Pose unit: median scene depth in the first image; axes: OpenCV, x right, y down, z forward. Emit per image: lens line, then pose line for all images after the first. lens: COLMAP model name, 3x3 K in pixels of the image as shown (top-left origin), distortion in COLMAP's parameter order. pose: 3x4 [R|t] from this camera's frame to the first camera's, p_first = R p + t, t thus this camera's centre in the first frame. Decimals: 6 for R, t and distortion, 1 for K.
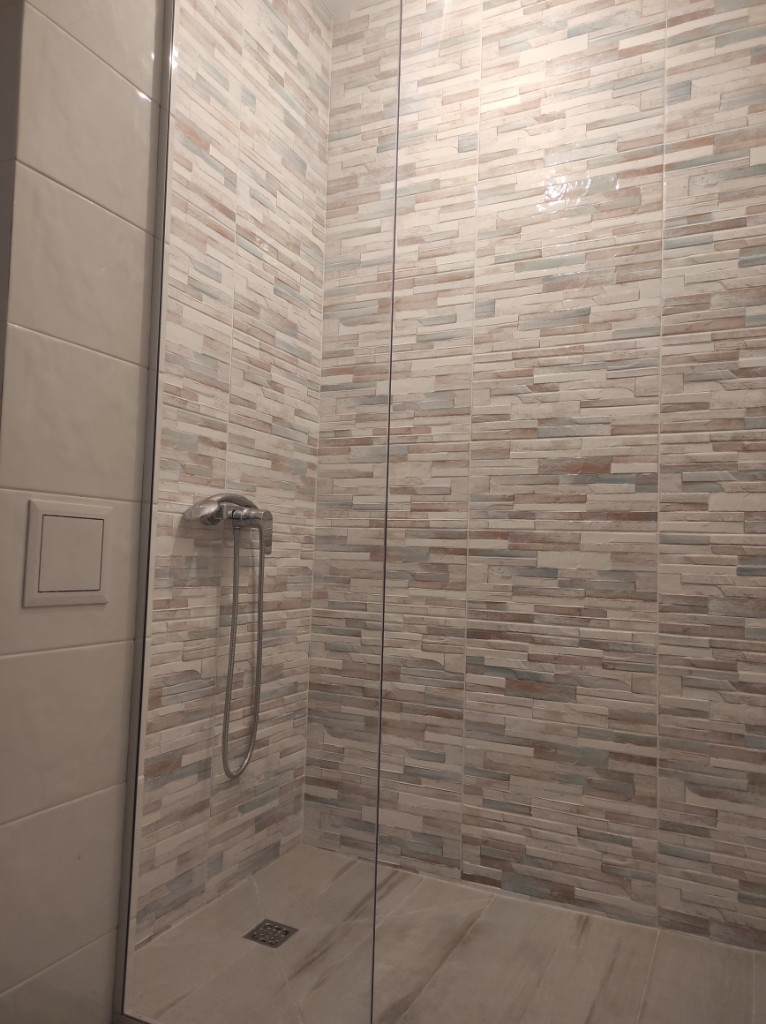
lens RADIAL K [[747.0, 0, 378.9], [0, 747.0, 506.5], [0, 0, 1]] dist [0.058492, -0.041648]
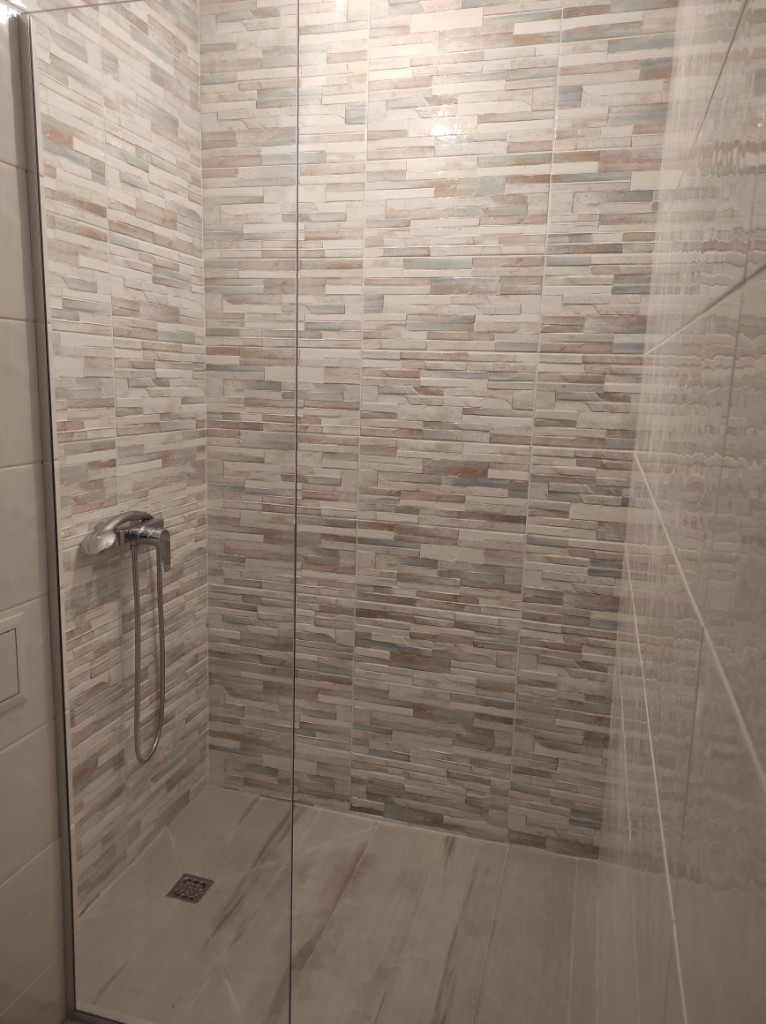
lens RADIAL K [[747.0, 0, 380.4], [0, 747.0, 510.9], [0, 0, 1]] dist [0.058492, -0.041648]
pose [[0.985874, -0.031643, 0.164470, -0.024333], [-0.008896, 0.970711, 0.240087, -0.252446], [-0.167250, -0.238159, 0.956717, -0.023997]]
